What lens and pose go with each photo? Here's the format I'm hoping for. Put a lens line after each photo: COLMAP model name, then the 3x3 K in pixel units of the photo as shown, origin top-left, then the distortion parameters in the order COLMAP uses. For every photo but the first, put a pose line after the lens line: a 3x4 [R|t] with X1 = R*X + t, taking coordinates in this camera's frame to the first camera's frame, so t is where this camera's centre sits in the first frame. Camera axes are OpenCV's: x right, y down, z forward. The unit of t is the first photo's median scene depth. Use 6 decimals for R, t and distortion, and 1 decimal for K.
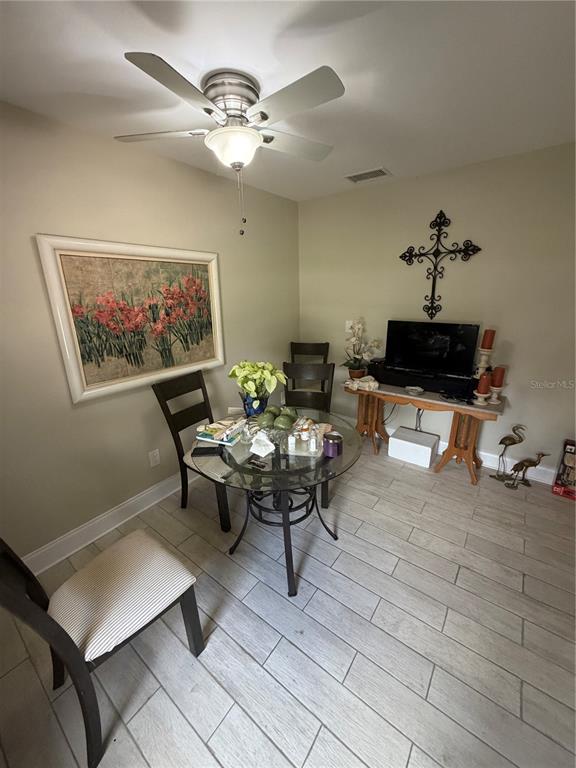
lens RADIAL K [[304.7, 0, 285.6], [0, 304.7, 384.1], [0, 0, 1]] dist [0.000385, -0.000084]
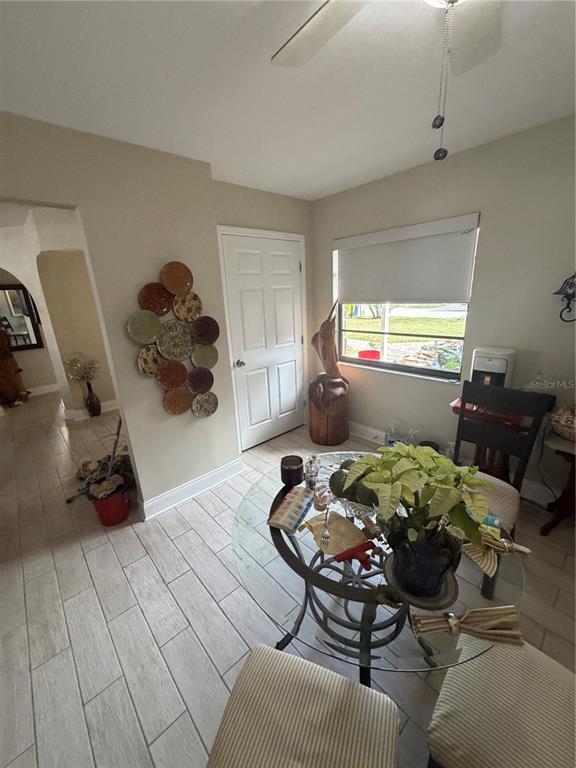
lens RADIAL K [[304.7, 0, 285.6], [0, 304.7, 384.1], [0, 0, 1]] dist [0.000385, -0.000084]
pose [[-0.979842, 0.004361, 0.199725, 0.007770], [0.118109, 0.818963, 0.561560, -0.352046], [-0.161119, 0.573829, -0.802970, 1.145207]]
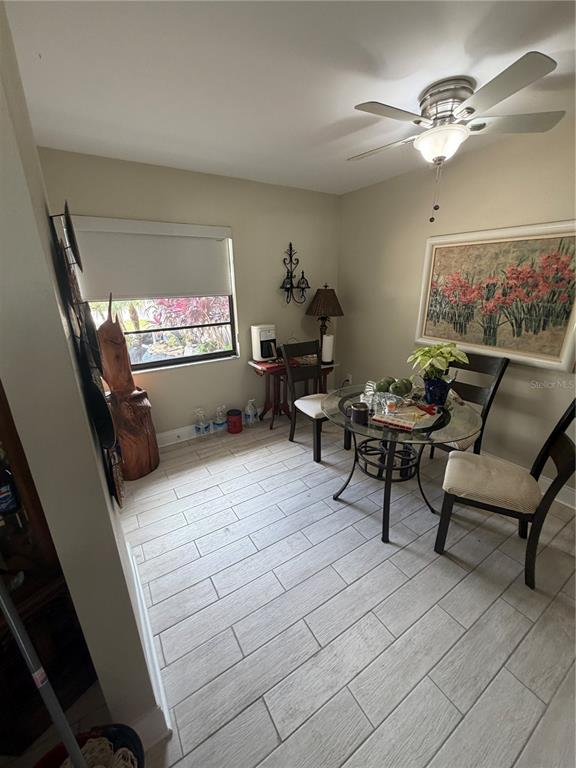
lens RADIAL K [[304.7, 0, 285.6], [0, 304.7, 384.1], [0, 0, 1]] dist [0.000385, -0.000084]
pose [[-0.358569, 0.320288, -0.876838, 0.889473], [-0.262652, 0.866737, 0.424006, -0.216363], [0.895792, 0.382338, -0.226661, 0.716589]]
